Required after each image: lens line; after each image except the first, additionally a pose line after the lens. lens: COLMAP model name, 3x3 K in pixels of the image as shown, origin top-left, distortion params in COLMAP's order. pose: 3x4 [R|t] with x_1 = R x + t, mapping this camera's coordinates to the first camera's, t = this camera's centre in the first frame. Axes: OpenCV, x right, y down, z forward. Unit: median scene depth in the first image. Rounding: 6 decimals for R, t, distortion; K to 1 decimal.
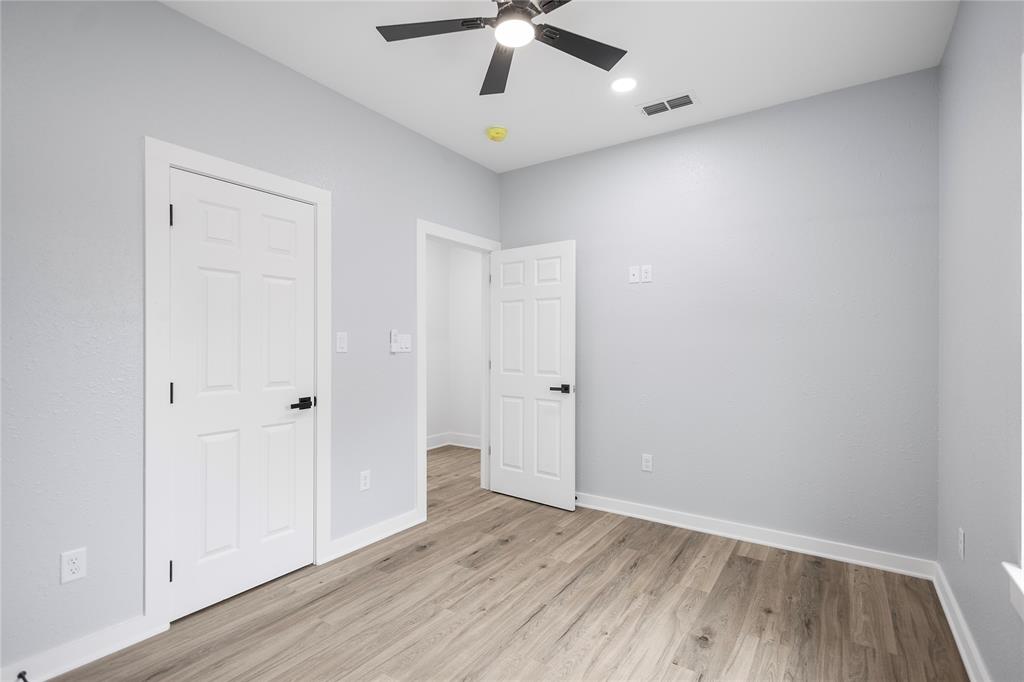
lens RADIAL K [[475.9, 0, 517.1], [0, 475.9, 331.8], [0, 0, 1]] dist [0.009705, -0.004124]
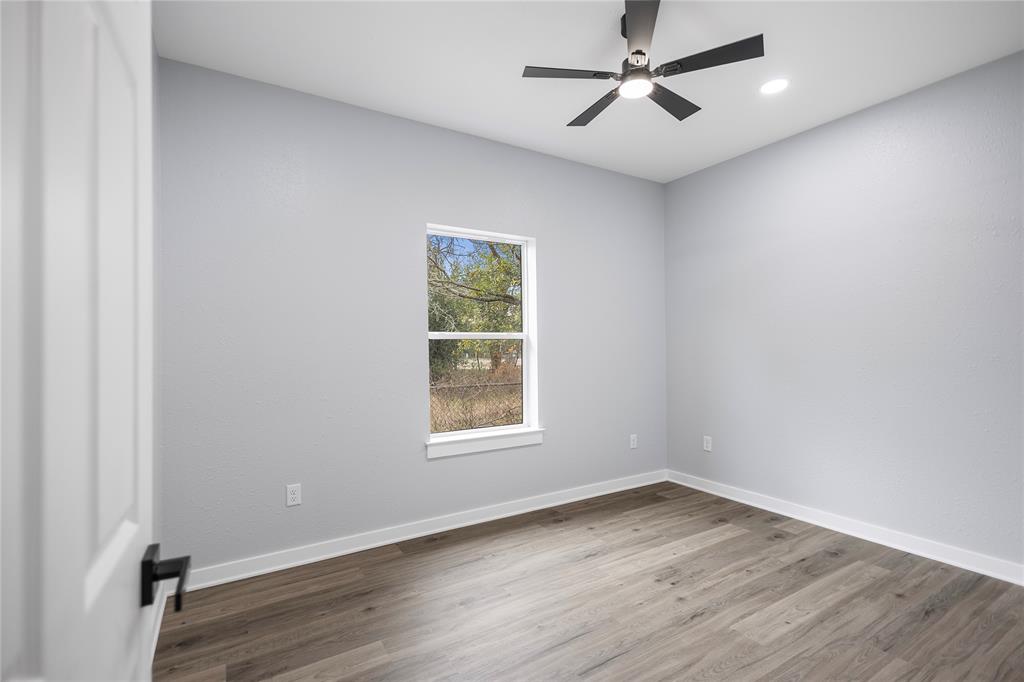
lens RADIAL K [[475.9, 0, 507.9], [0, 475.9, 343.8], [0, 0, 1]] dist [0.009705, -0.004124]
pose [[-0.905216, 0.008669, 0.424863, -0.163344], [-0.003100, 0.999631, -0.027001, 0.042781], [-0.424940, -0.025759, -0.904855, 1.662993]]
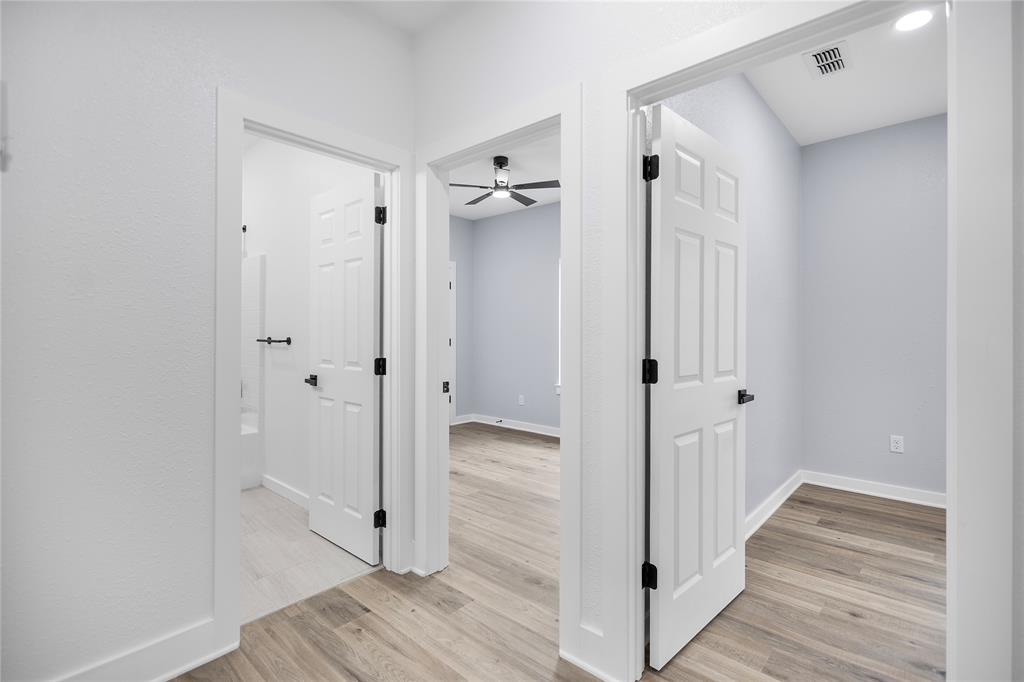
lens RADIAL K [[475.9, 0, 509.4], [0, 475.9, 335.1], [0, 0, 1]] dist [0.009705, -0.004124]
pose [[0.152021, -0.015511, 0.988256, -0.827362], [-0.027515, 0.999423, 0.019919, 0.043766], [-0.987994, -0.030220, 0.151506, 1.798341]]
